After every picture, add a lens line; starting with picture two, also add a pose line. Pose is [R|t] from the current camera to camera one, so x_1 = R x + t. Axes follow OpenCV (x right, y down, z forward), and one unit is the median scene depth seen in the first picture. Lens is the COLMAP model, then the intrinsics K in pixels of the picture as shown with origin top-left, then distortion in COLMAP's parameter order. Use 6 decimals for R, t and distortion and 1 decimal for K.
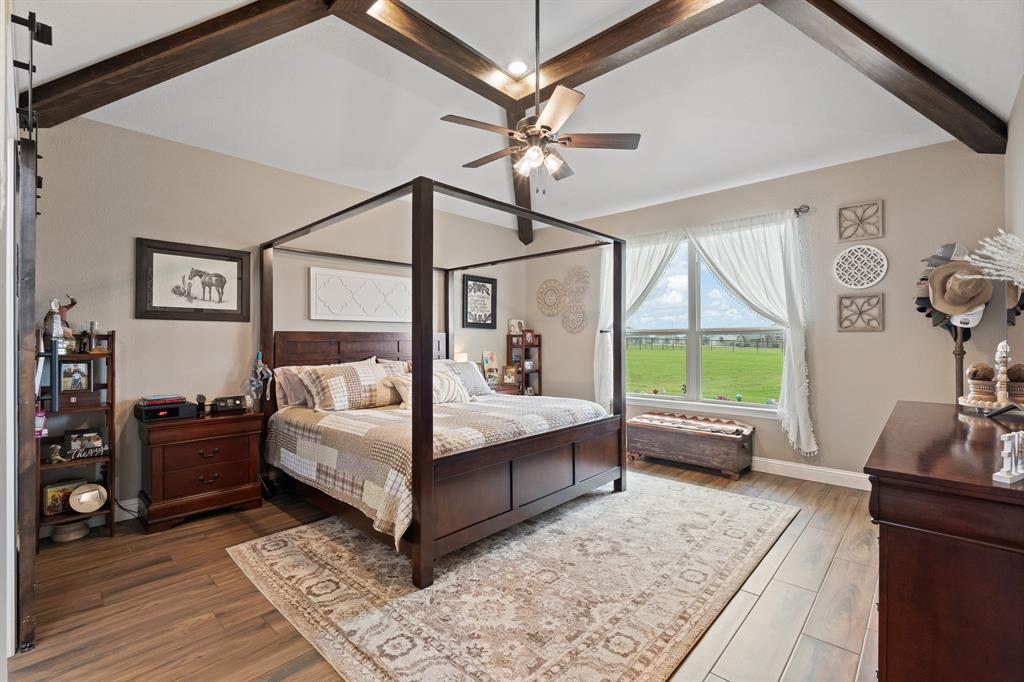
lens RADIAL K [[456.5, 0, 512.0], [0, 456.5, 341.0], [0, 0, 1]] dist [-0.001878, -0.000045]
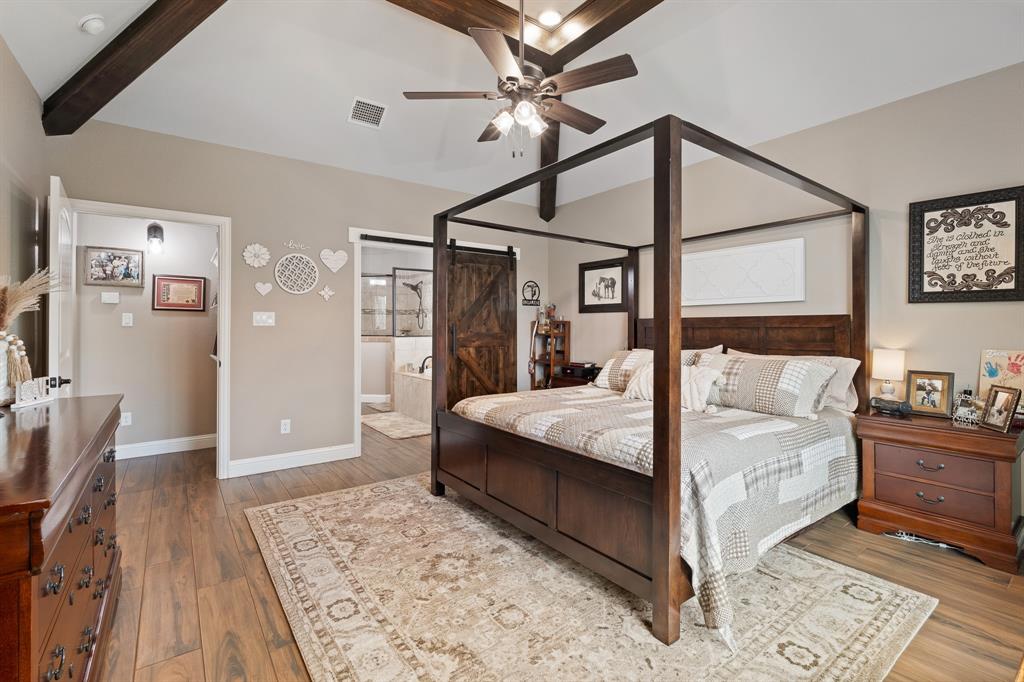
lens RADIAL K [[460.6, 0, 513.6], [0, 460.6, 329.9], [0, 0, 1]] dist [-0.004533, -0.000440]
pose [[-0.181784, 0.006736, -0.983315, 0.937863], [-0.003337, 0.999967, 0.007467, -0.000502], [0.983333, 0.004638, -0.181756, 1.175558]]
